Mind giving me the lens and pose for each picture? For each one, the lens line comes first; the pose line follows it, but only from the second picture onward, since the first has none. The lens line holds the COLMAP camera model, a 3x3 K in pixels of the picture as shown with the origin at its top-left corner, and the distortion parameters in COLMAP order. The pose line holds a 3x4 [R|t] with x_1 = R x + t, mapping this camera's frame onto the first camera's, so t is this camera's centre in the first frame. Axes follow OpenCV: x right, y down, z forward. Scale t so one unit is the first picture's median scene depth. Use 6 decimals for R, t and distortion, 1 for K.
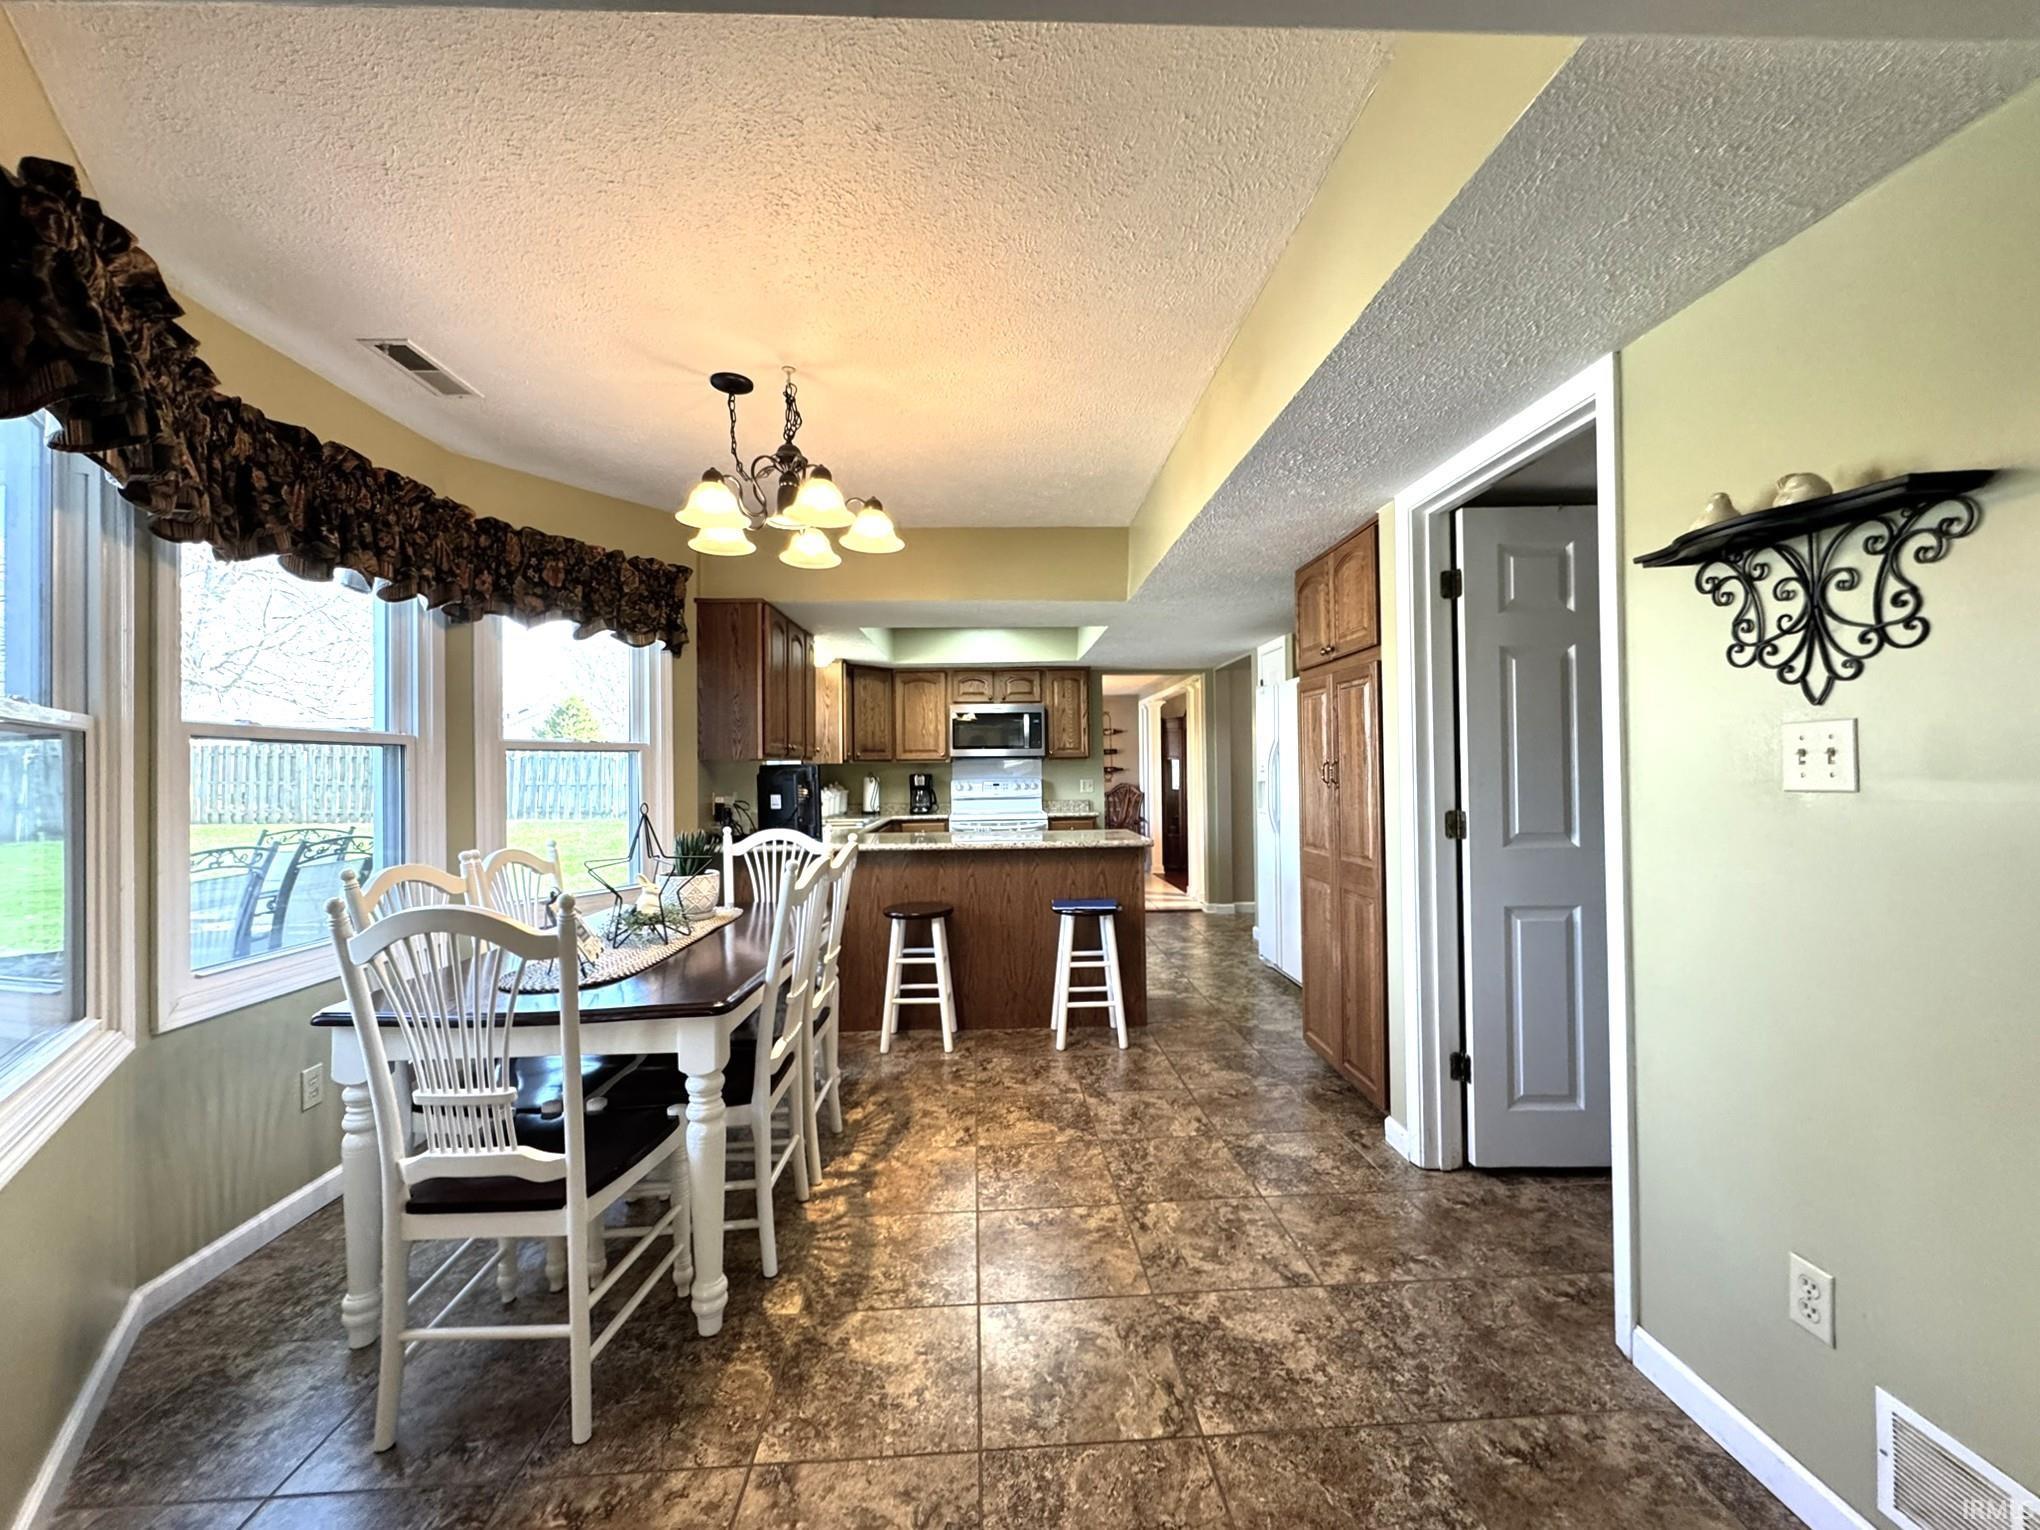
lens RADIAL K [[812.5, 0, 1010.6], [0, 812.5, 766.8], [0, 0, 1]] dist [-0.001056, 0.000202]
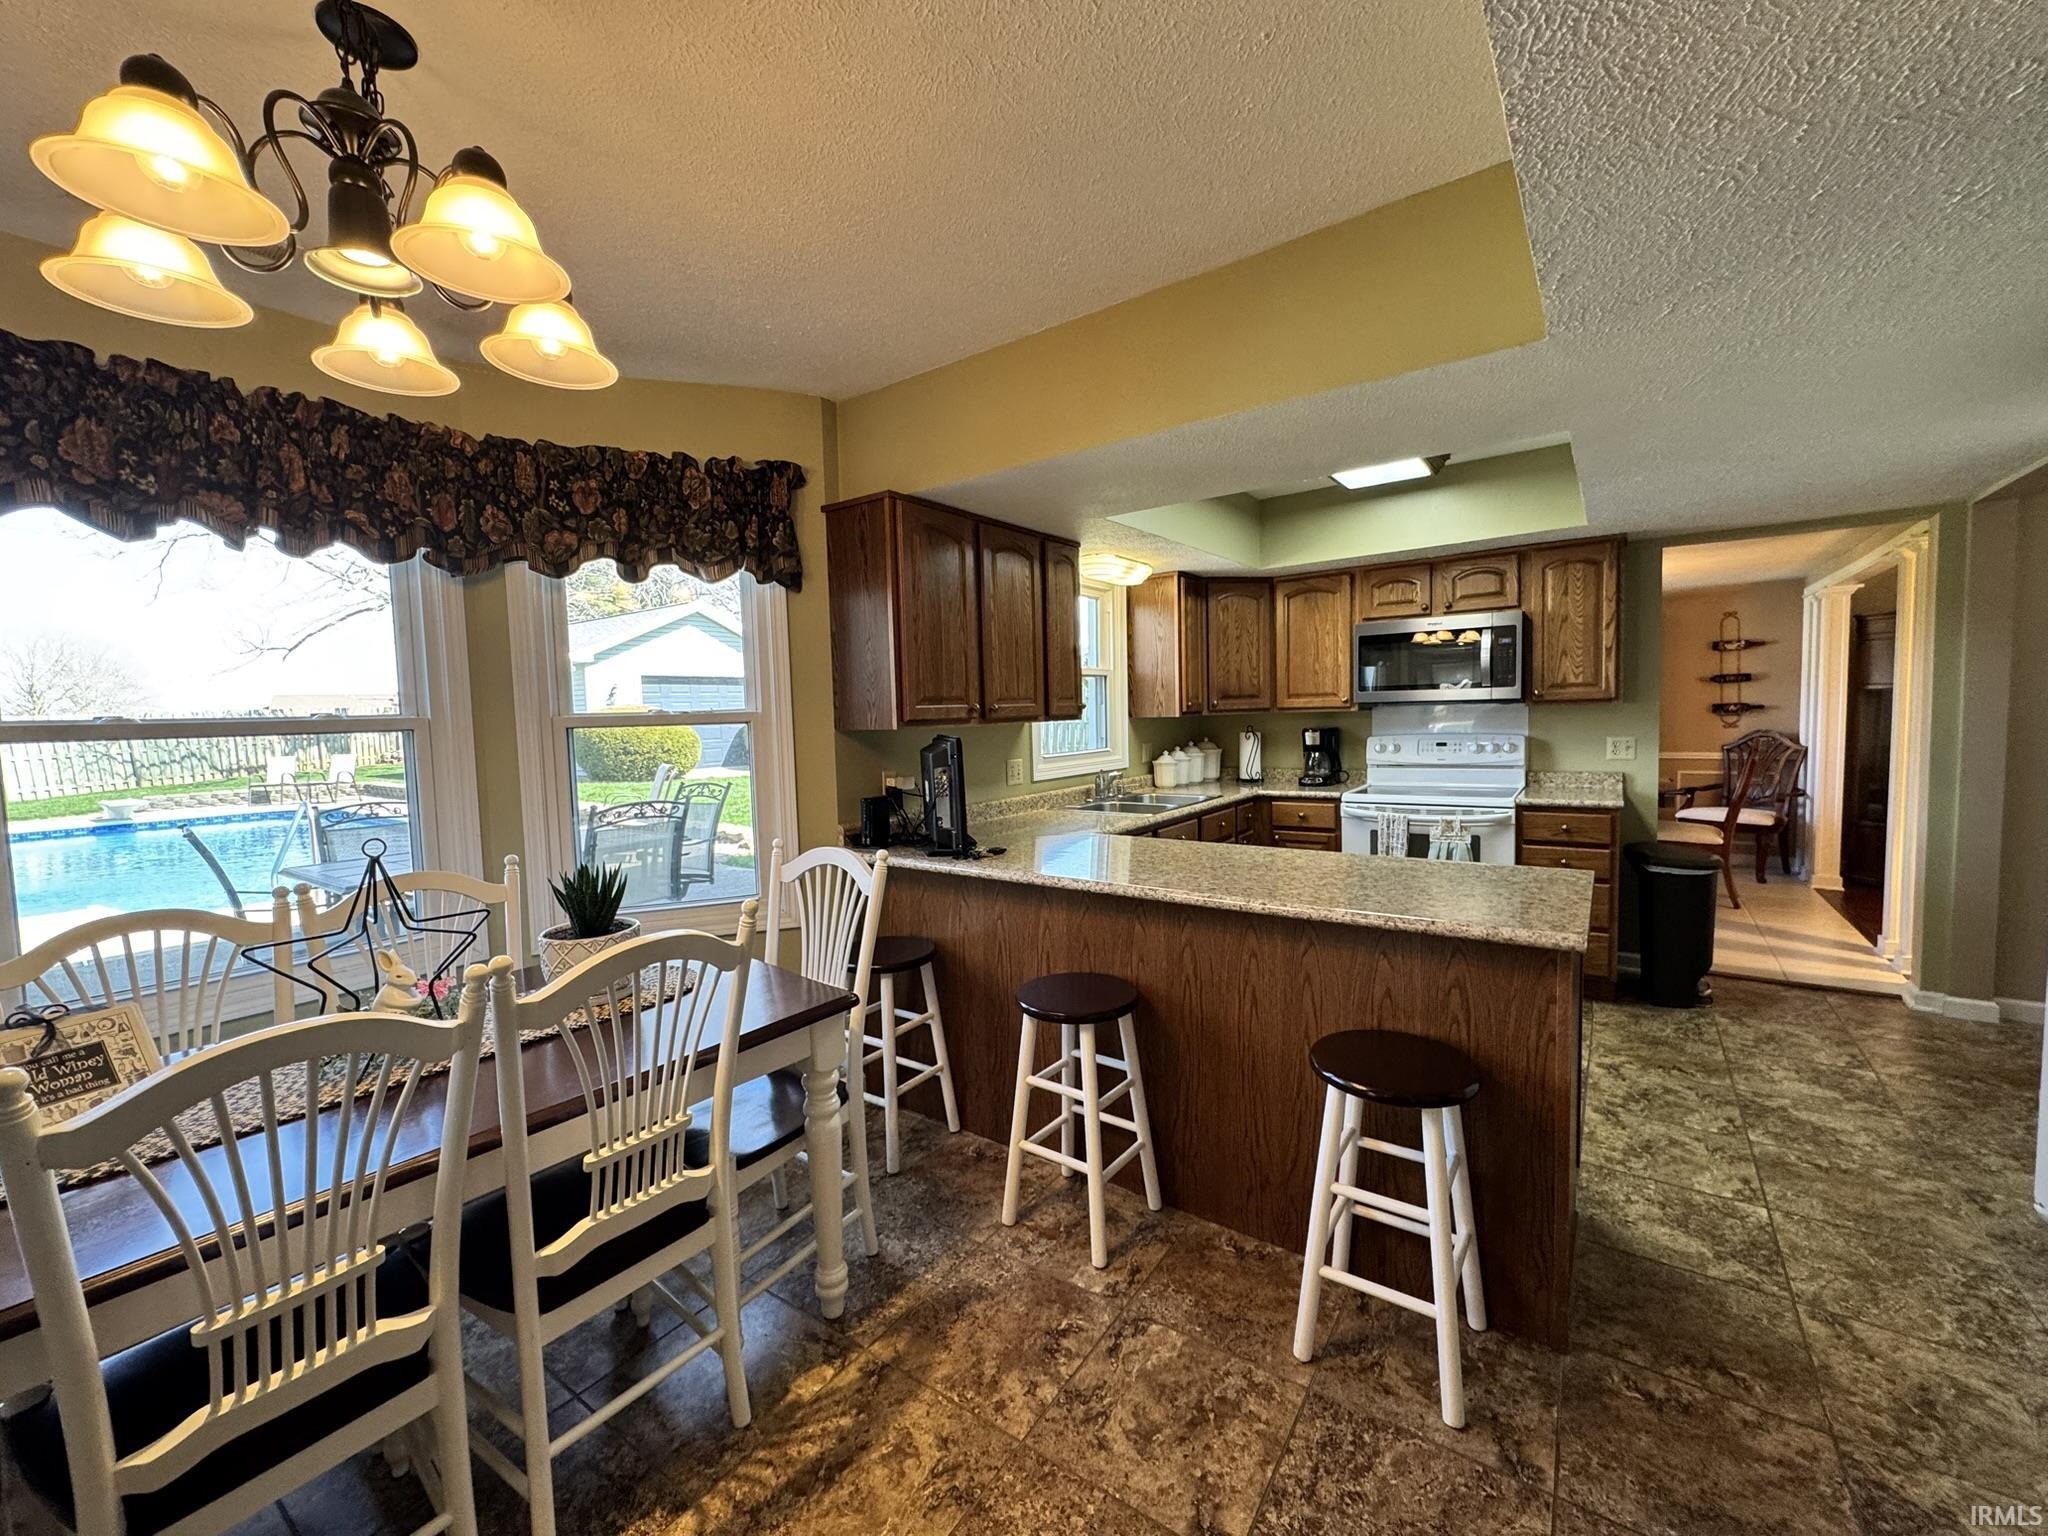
lens RADIAL K [[815.7, 0, 1022.1], [0, 815.7, 767.3], [0, 0, 1]] dist [-0.001056, 0.000202]
pose [[0.792981, 0.028022, -0.608602, 0.210439], [0.022693, 0.996890, 0.075467, -0.029732], [0.608824, -0.073655, 0.789879, 0.556158]]
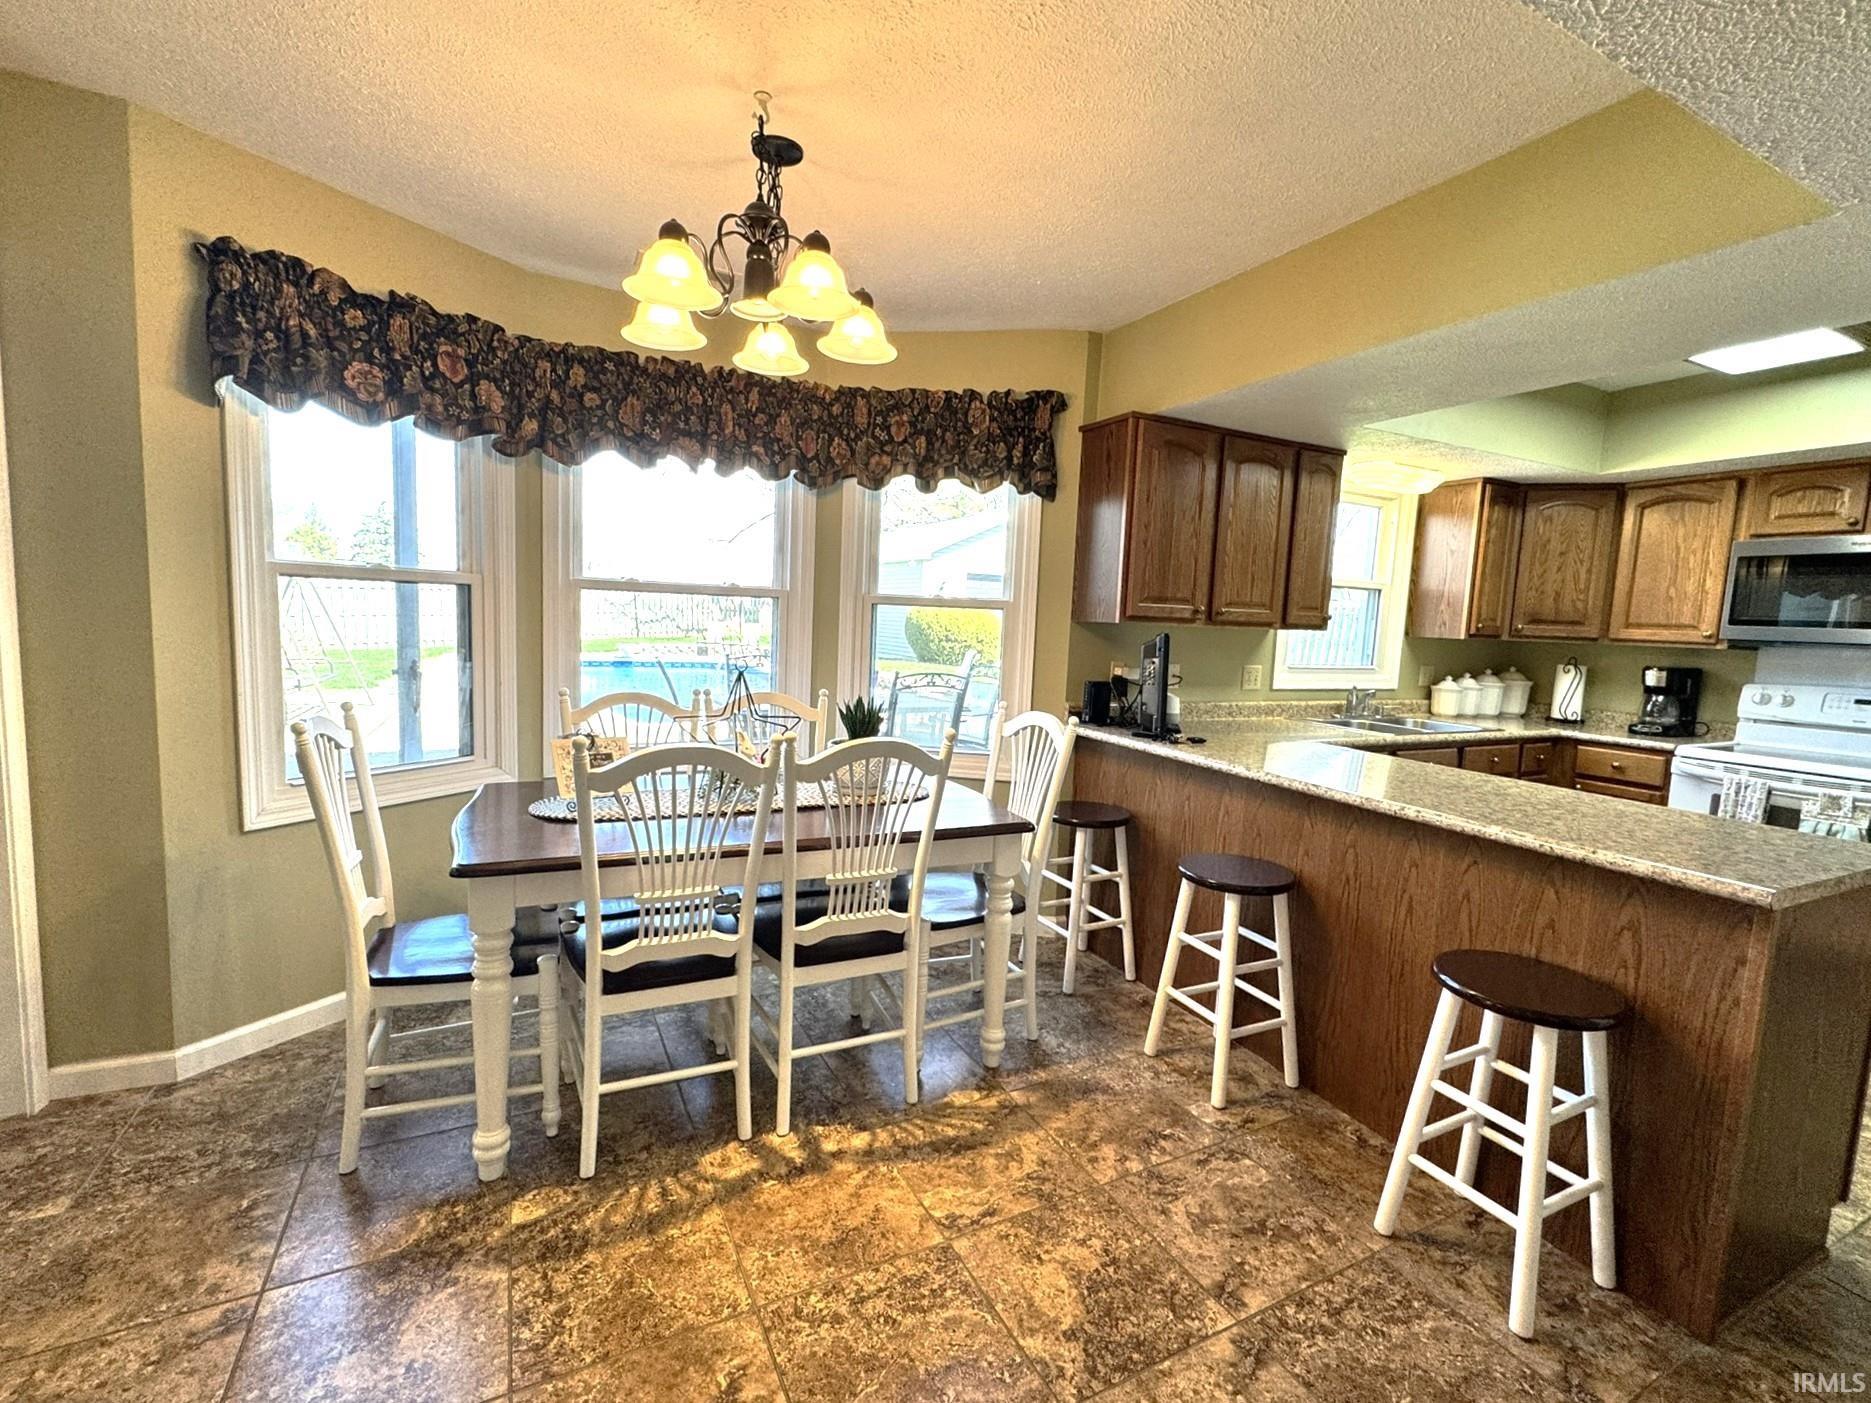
lens RADIAL K [[811.9, 0, 930.7], [0, 811.9, 700.1], [0, 0, 1]] dist [-0.001896, 0.001431]
pose [[0.417053, 0.121995, -0.900658, 0.354194], [-0.044256, 0.992501, 0.113942, -0.018455], [0.907804, -0.007661, 0.419324, 0.544085]]
